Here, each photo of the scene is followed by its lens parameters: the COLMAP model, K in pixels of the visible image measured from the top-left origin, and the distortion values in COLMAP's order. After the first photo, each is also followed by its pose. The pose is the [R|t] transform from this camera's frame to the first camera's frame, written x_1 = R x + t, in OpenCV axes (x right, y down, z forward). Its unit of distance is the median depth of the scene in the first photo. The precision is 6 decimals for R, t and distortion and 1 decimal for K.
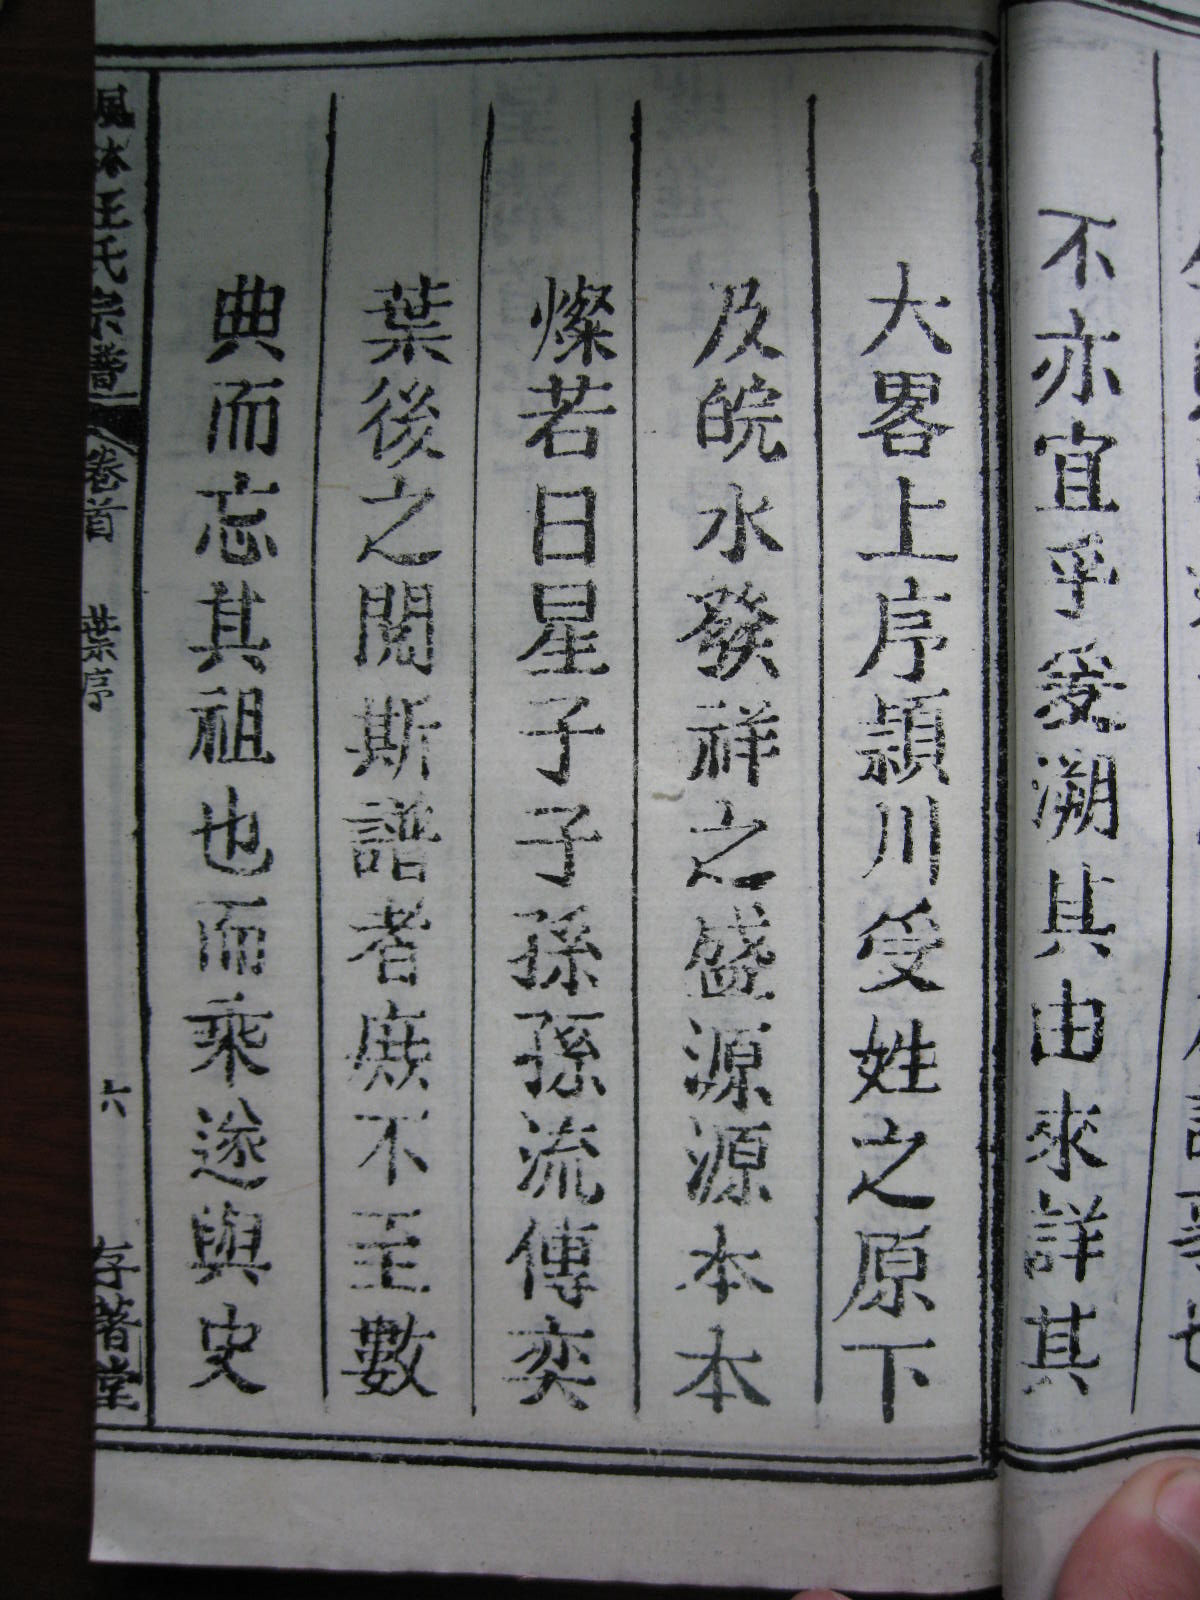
lens RADIAL K [[1657.1, 0, 600.9], [0, 1657.1, 799.2], [0, 0, 1]] dist [-0.066891, 0.000000]
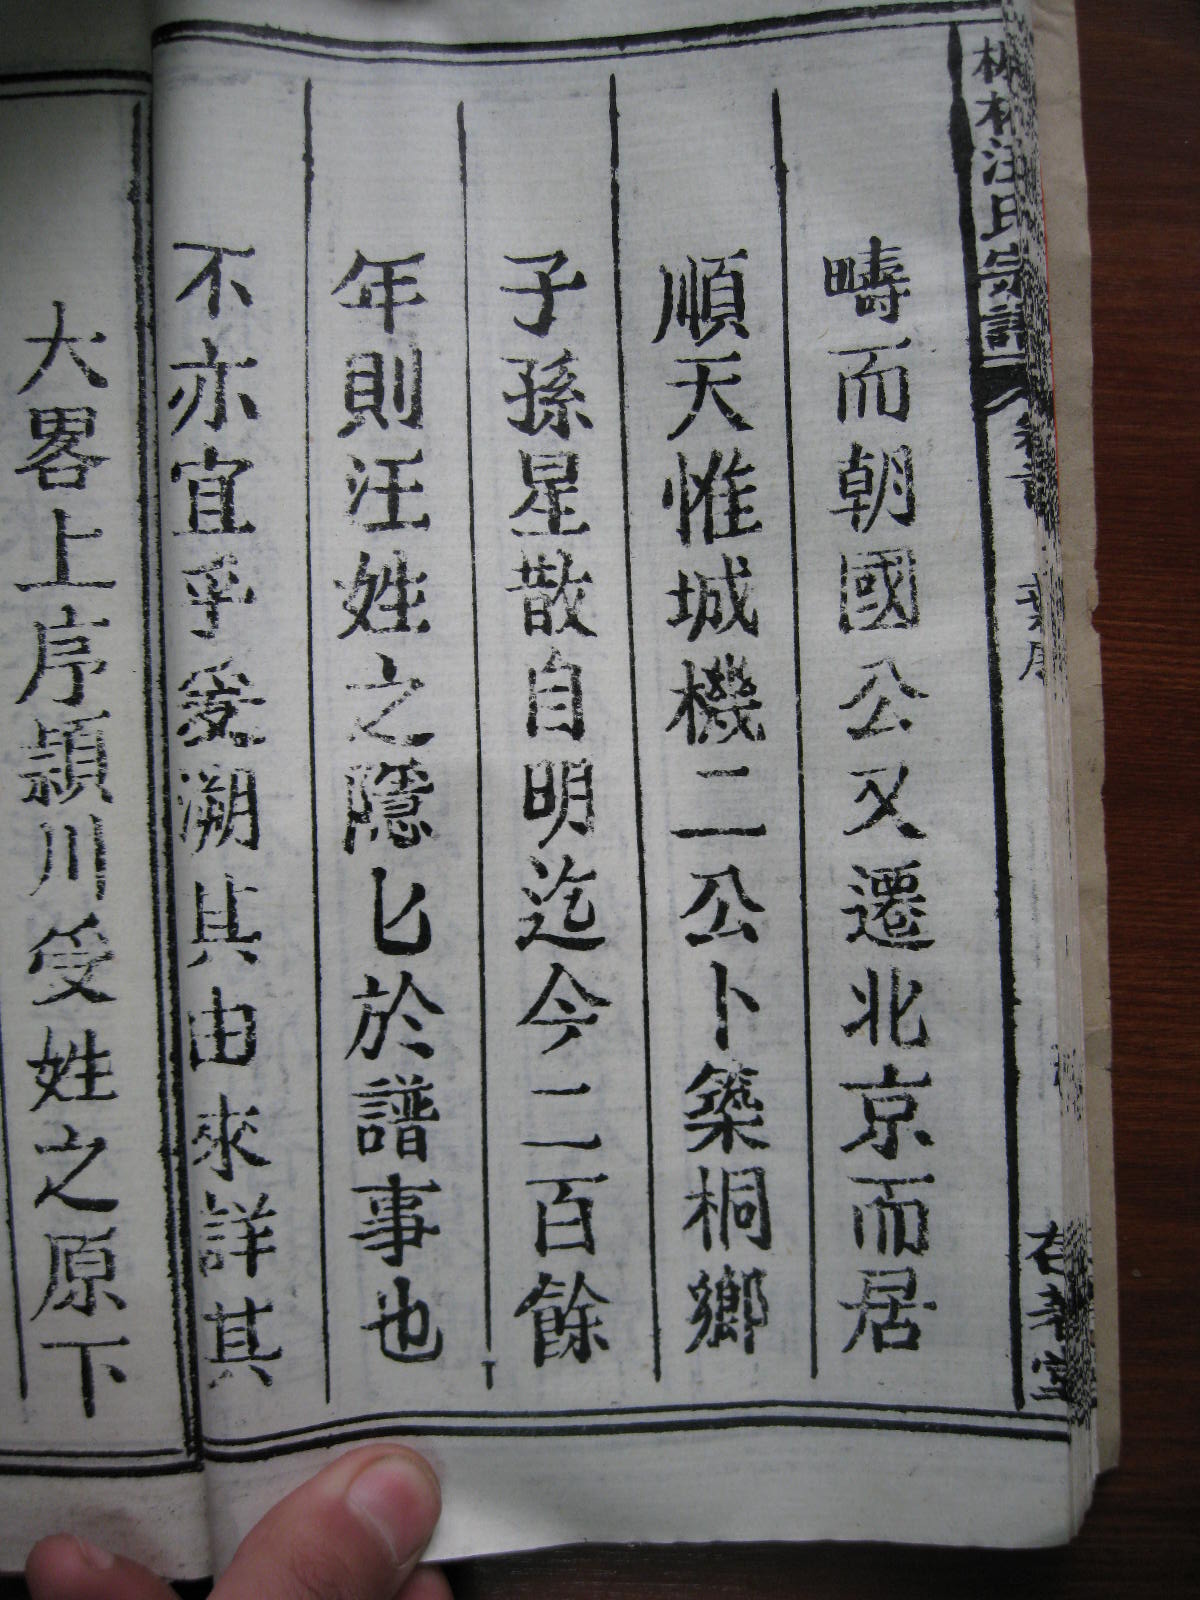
lens RADIAL K [[1657.1, 0, 595.7], [0, 1657.1, 814.3], [0, 0, 1]] dist [-0.066891, 0.000000]
pose [[0.998978, -0.042916, 0.014171, 0.501185], [0.042810, 0.999054, 0.007695, 0.003284], [-0.014488, -0.007080, 0.999870, -0.040376]]
